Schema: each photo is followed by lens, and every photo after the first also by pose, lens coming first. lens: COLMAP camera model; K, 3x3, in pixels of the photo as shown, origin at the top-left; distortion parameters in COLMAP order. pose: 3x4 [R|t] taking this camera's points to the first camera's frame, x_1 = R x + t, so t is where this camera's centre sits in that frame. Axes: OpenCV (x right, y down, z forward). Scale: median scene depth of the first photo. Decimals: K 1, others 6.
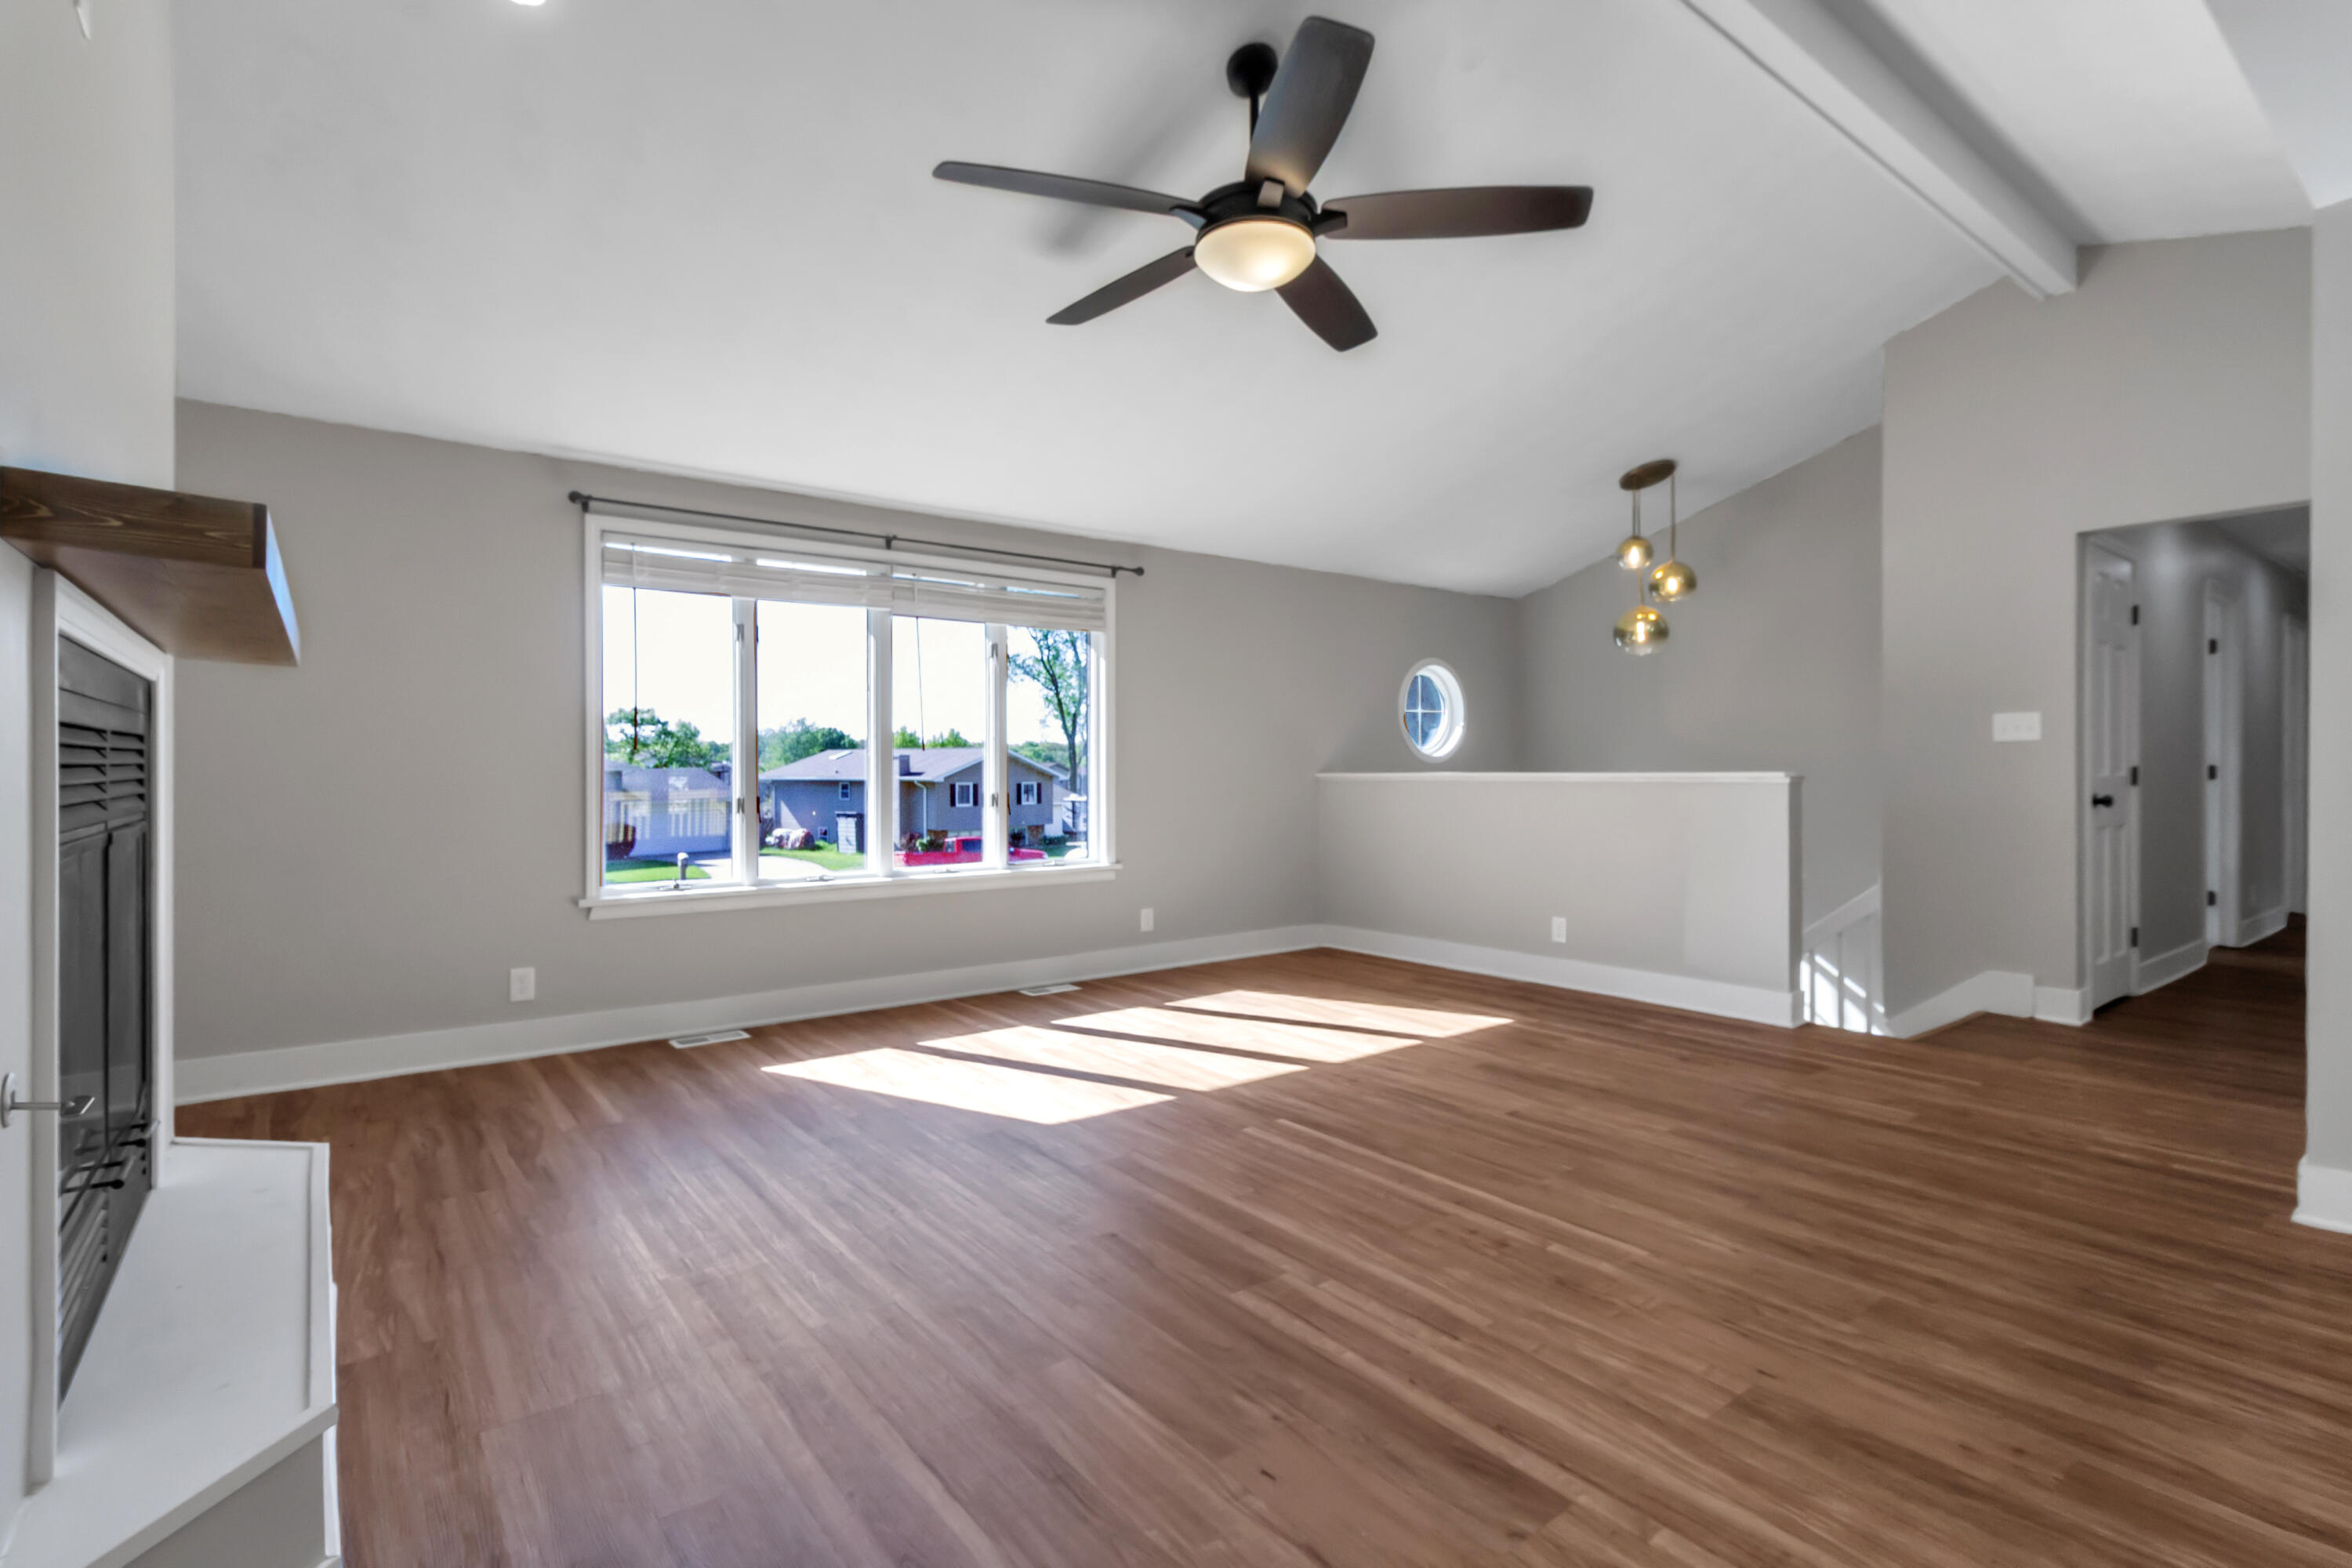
lens RADIAL K [[1108.4, 0, 1172.8], [0, 1108.4, 768.6], [0, 0, 1]] dist [0.003853, 0.000859]
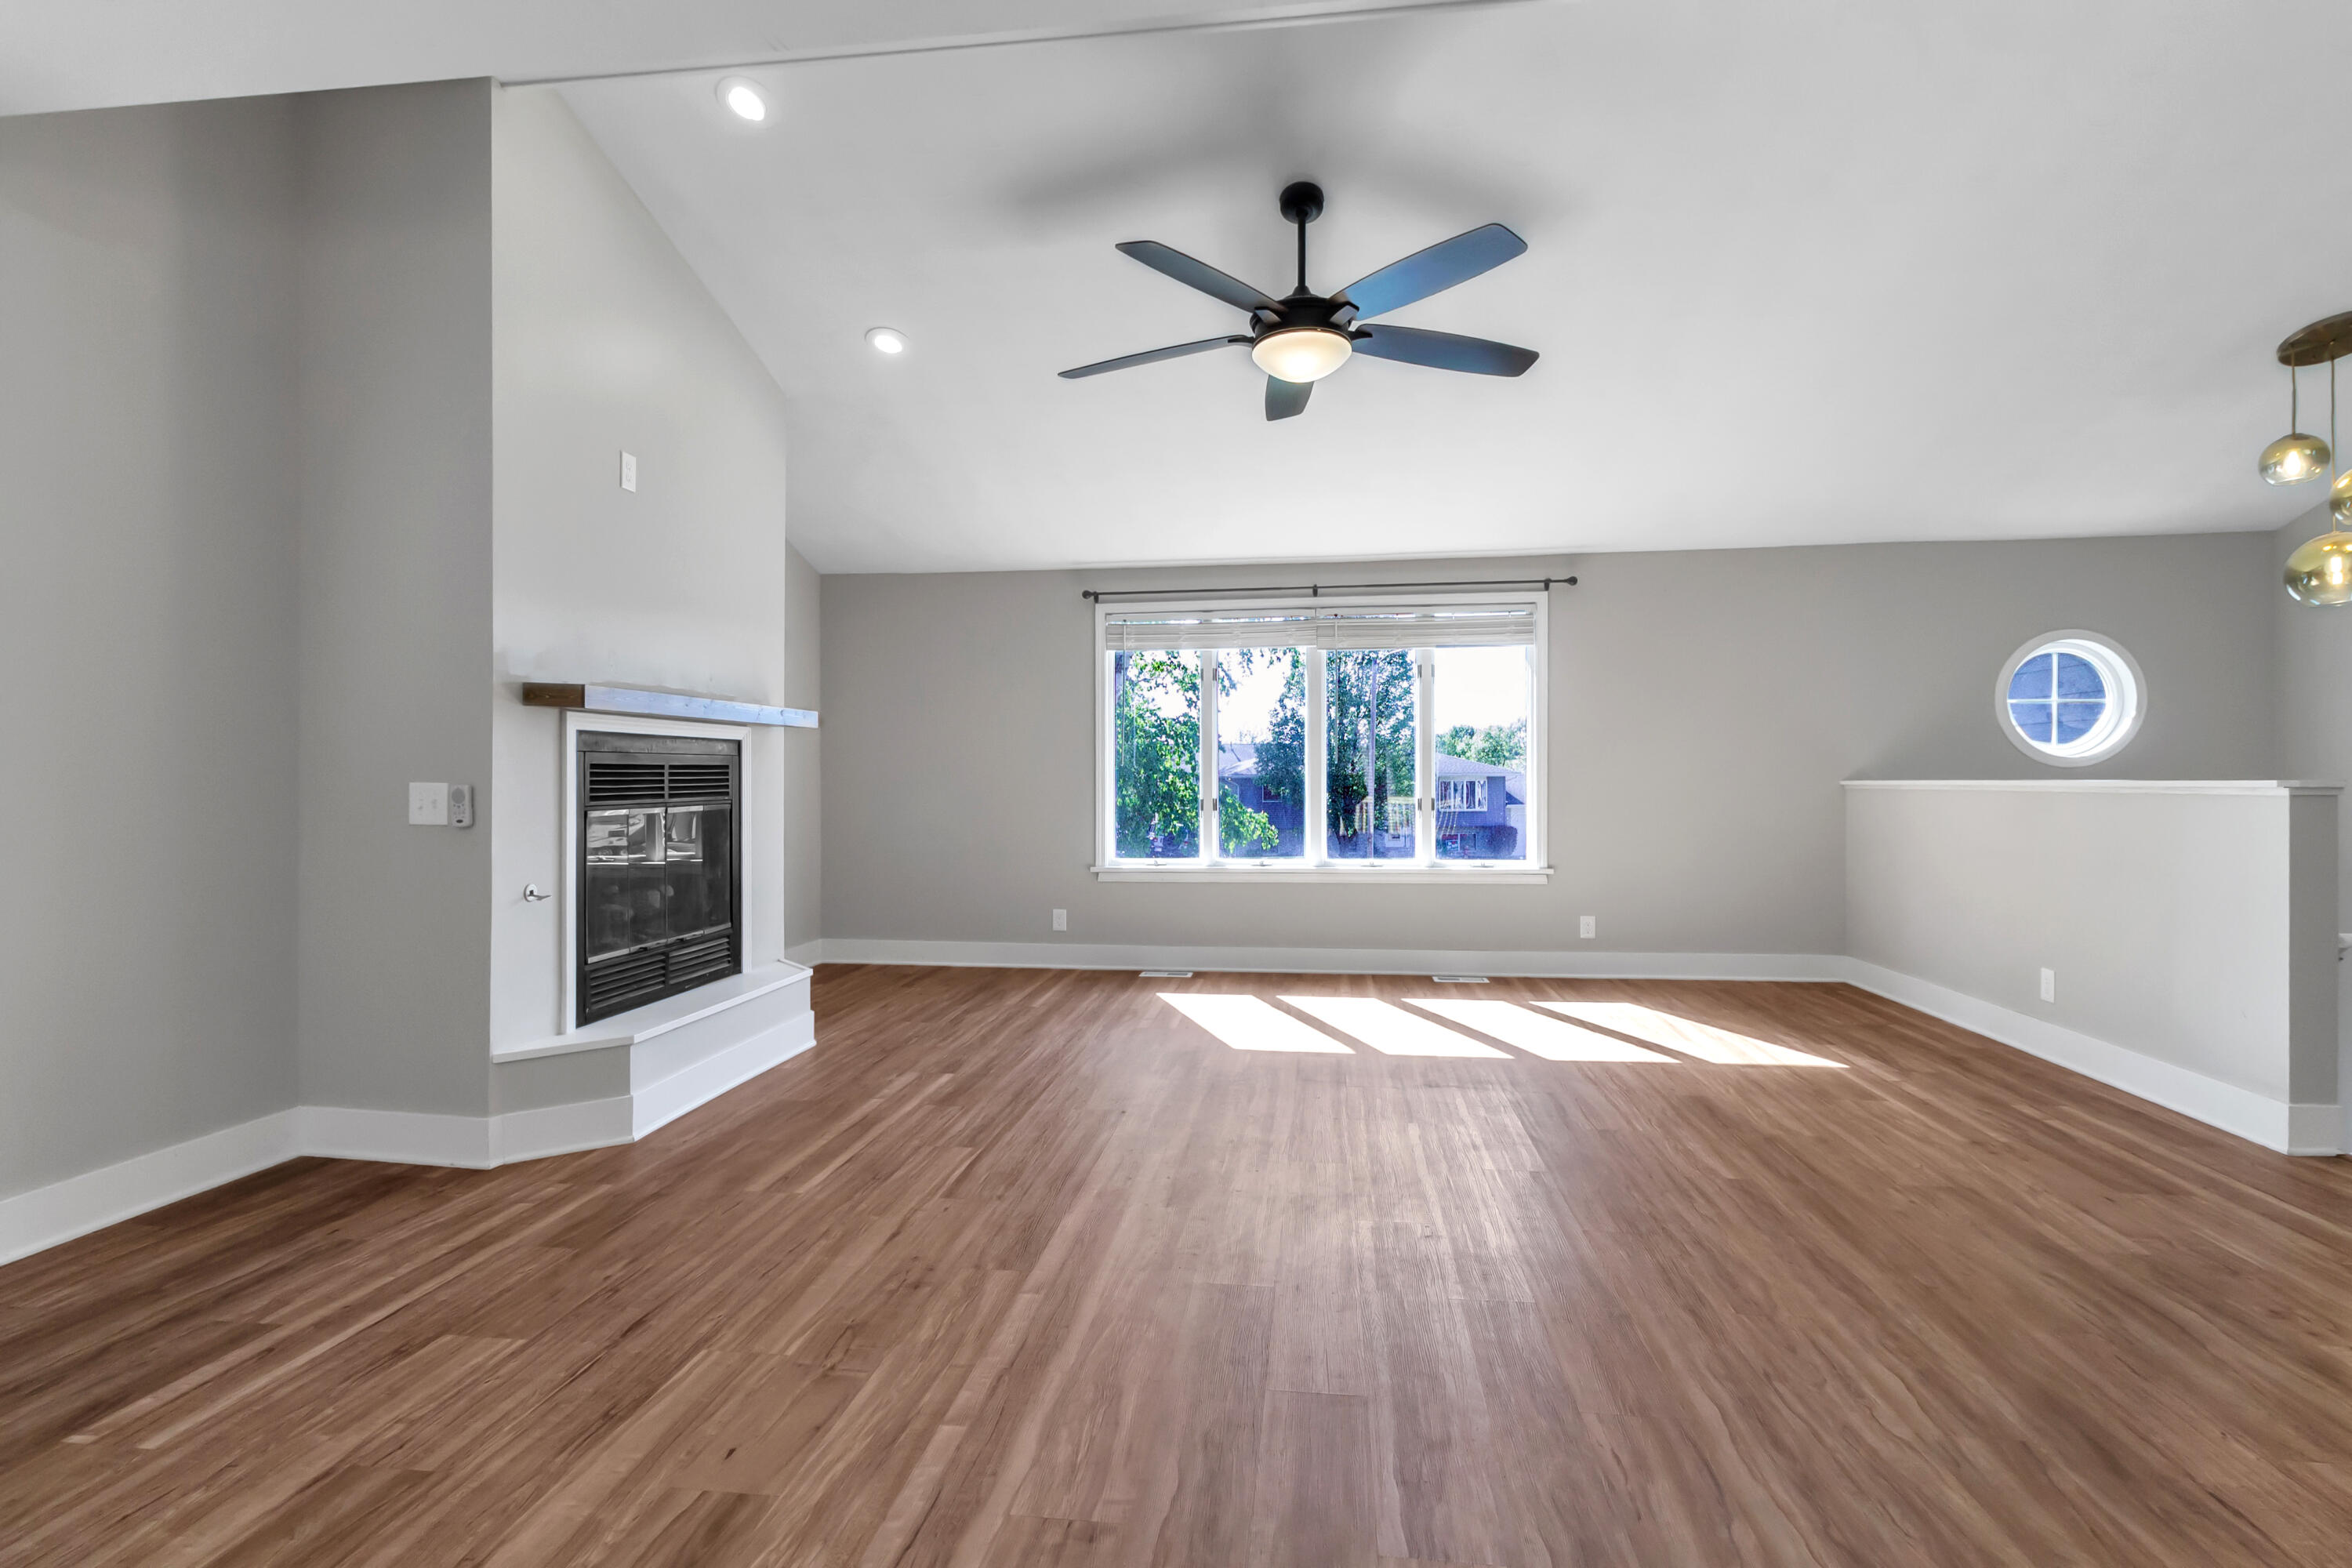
lens RADIAL K [[1125.0, 0, 1177.5], [0, 1125.0, 774.8], [0, 0, 1]] dist [0.003519, 0.000467]
pose [[0.706551, -0.003133, -0.707655, 0.715946], [0.003794, 0.999993, -0.000640, -0.003352], [0.707652, -0.002233, 0.706557, 0.030973]]
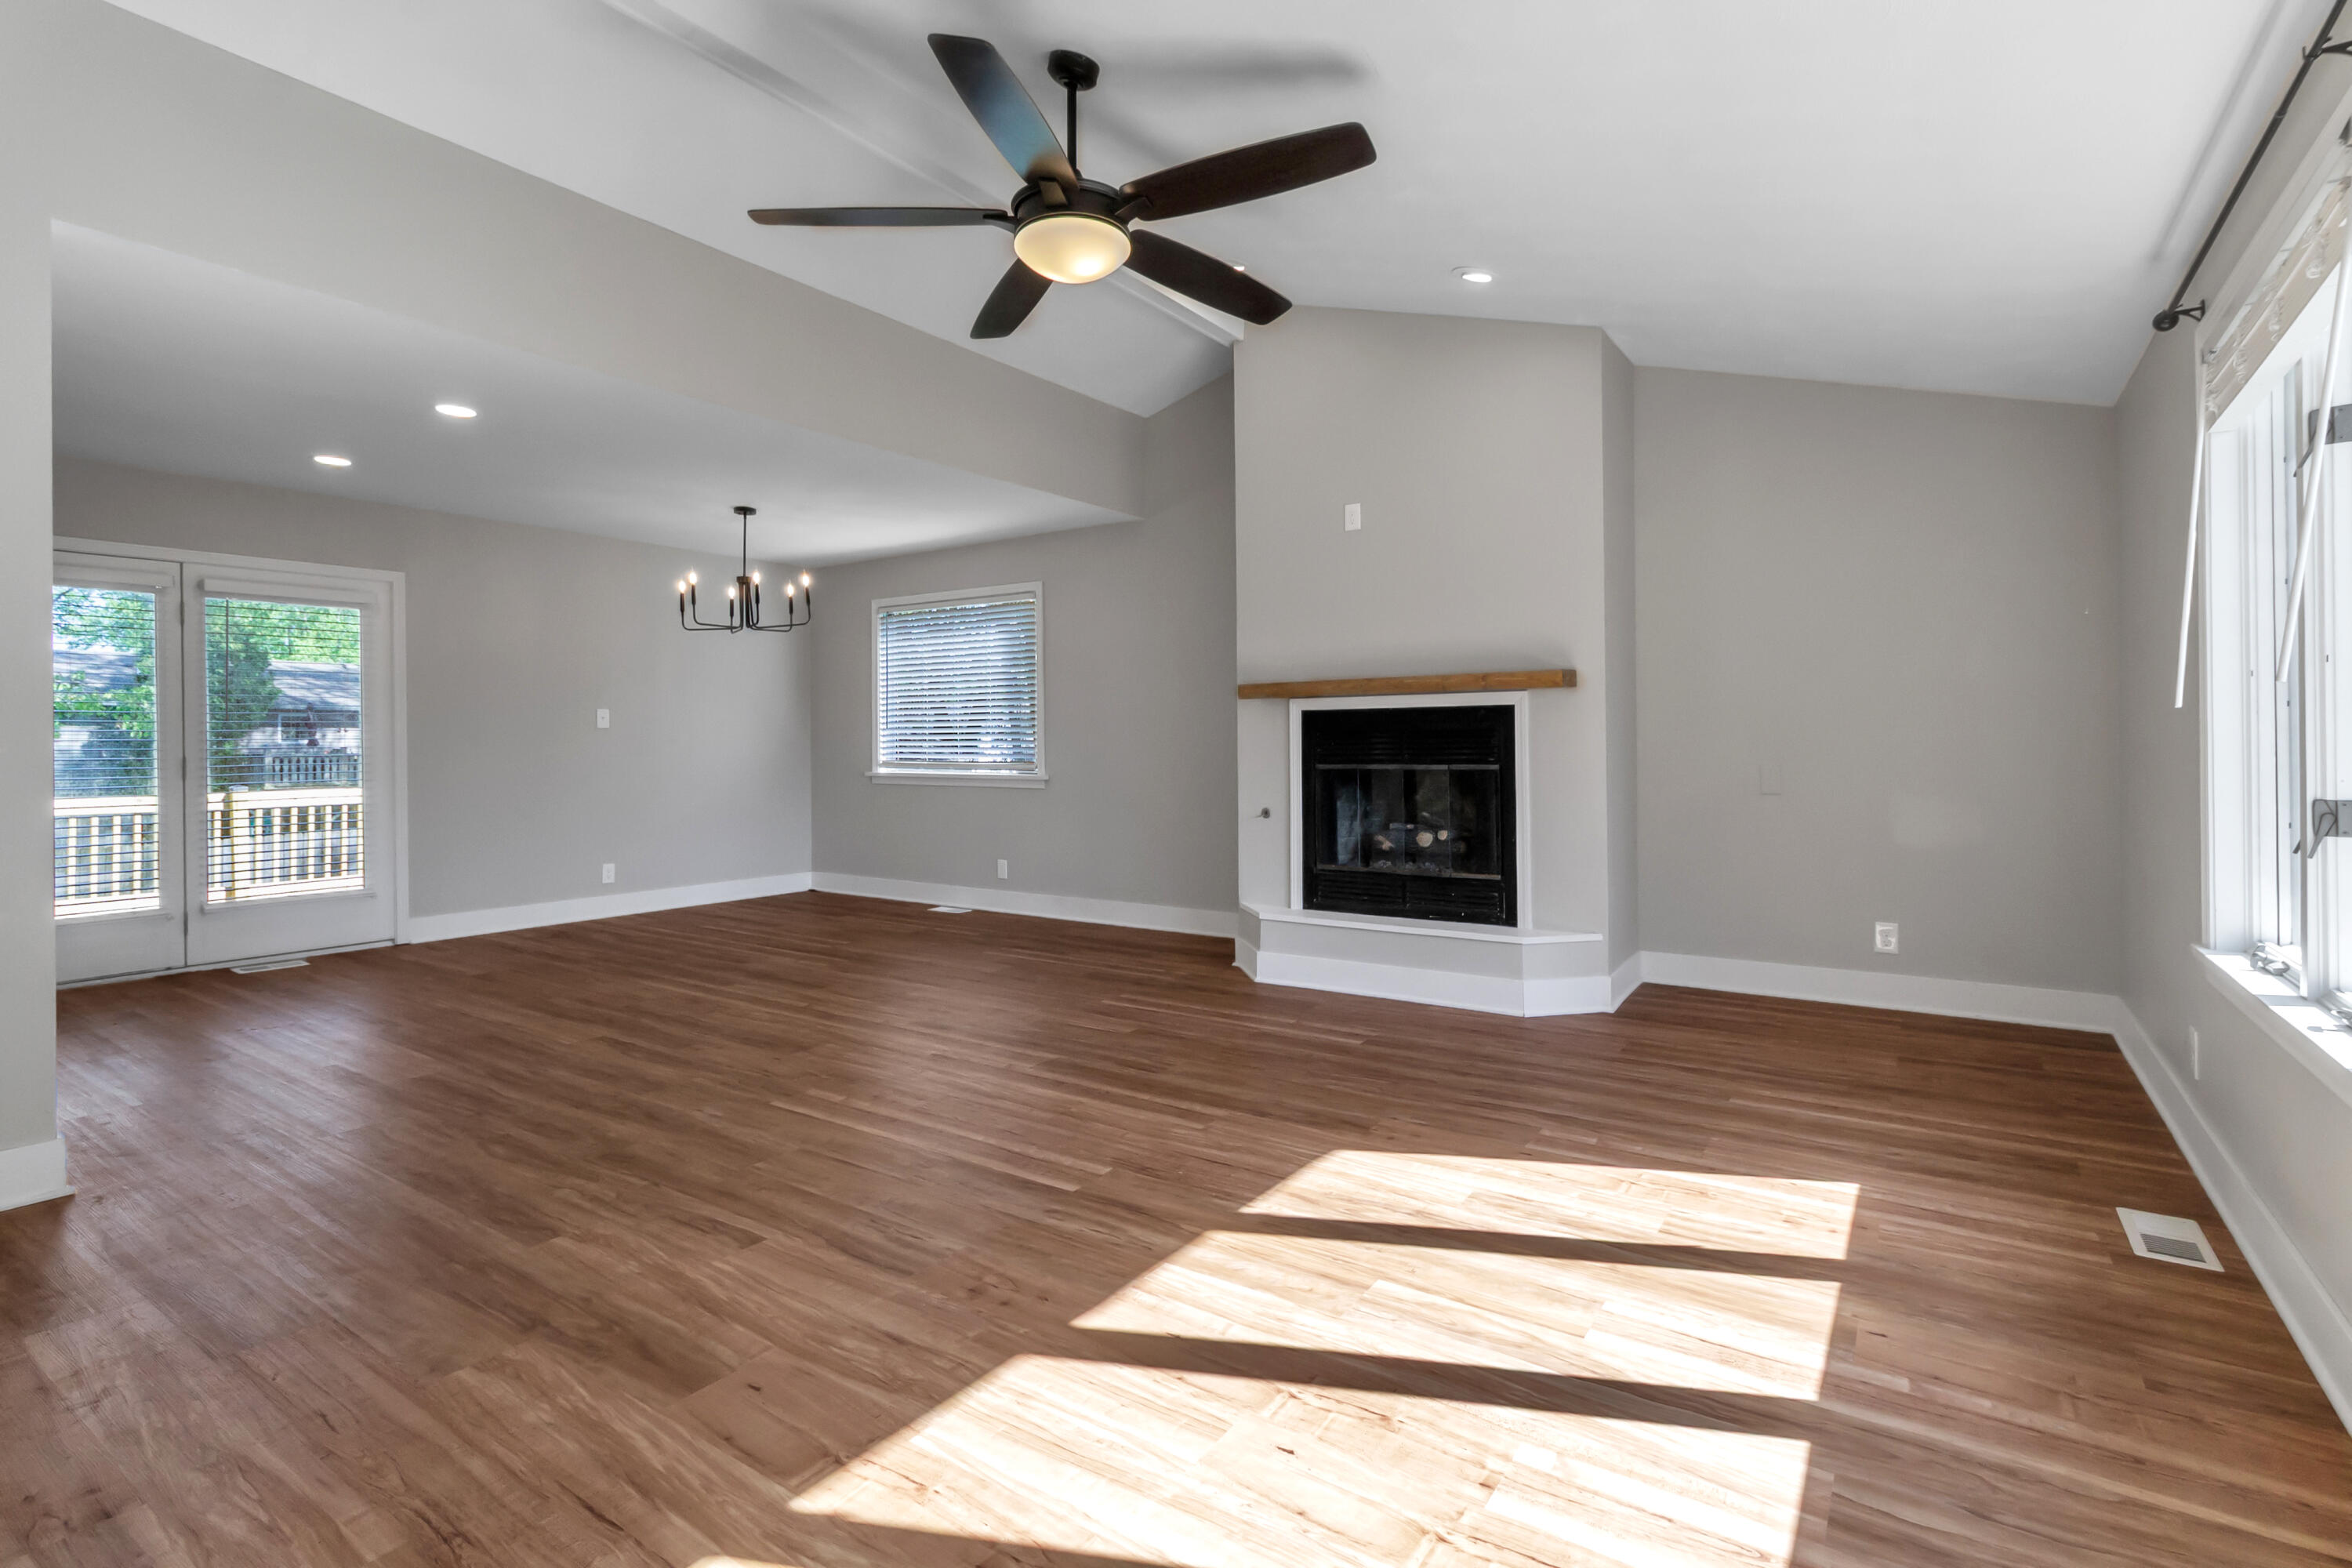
lens RADIAL K [[1104.8, 0, 1167.9], [0, 1104.8, 743.4], [0, 0, 1]] dist [0.001912, -0.000969]
pose [[-0.952686, 0.008546, -0.303836, 0.255944], [0.009356, 0.999956, -0.001210, -0.000989], [0.303812, -0.003995, -0.952724, 1.684513]]
